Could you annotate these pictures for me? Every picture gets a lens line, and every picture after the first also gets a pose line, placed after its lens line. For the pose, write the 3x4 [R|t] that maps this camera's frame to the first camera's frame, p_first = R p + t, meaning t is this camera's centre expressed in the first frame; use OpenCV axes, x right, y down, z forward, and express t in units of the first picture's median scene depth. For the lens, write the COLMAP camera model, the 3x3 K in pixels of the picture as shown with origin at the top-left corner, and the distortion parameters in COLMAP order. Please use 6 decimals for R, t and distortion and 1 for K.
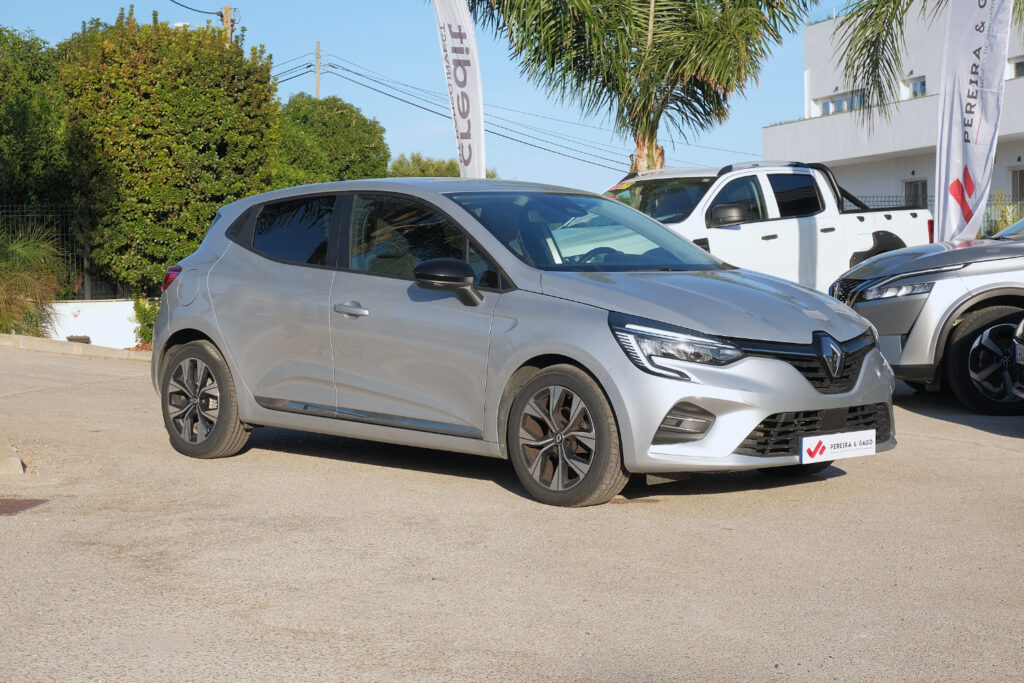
lens RADIAL K [[2081.6, 0, 525.0], [0, 2081.6, 341.2], [0, 0, 1]] dist [-0.024007, -0.180978]
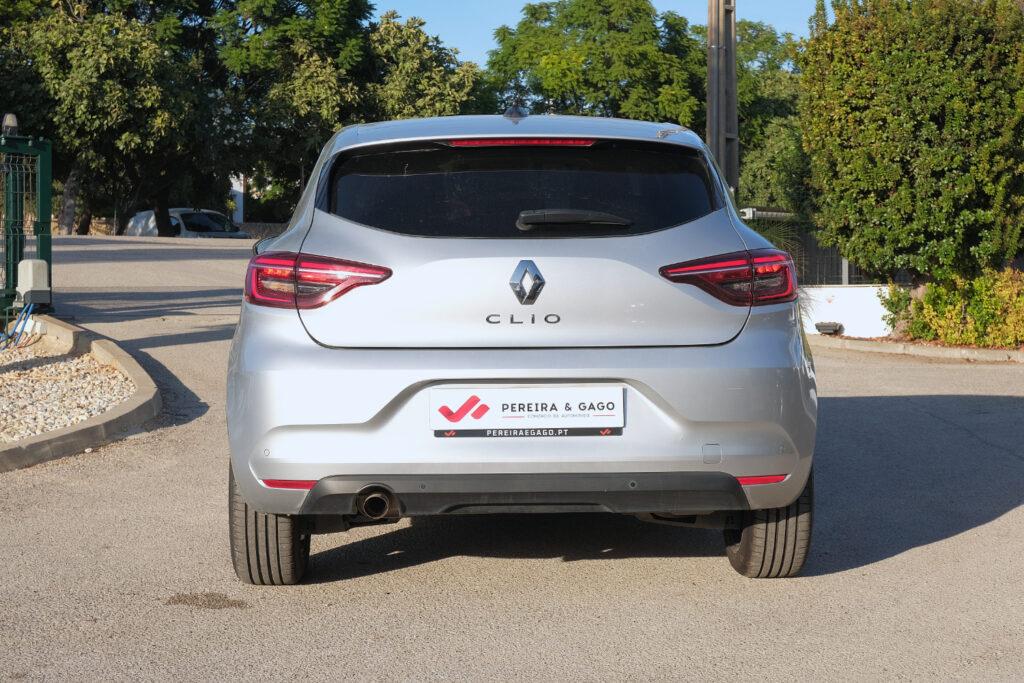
lens RADIAL K [[1825.4, 0, 512.0], [0, 1825.4, 341.5], [0, 0, 1]] dist [0.007130, -0.095961]
pose [[0.766572, 0.033425, -0.641288, 0.249295], [-0.024524, 0.999440, 0.022778, -0.010850], [0.641690, -0.001734, 0.766962, 0.310618]]
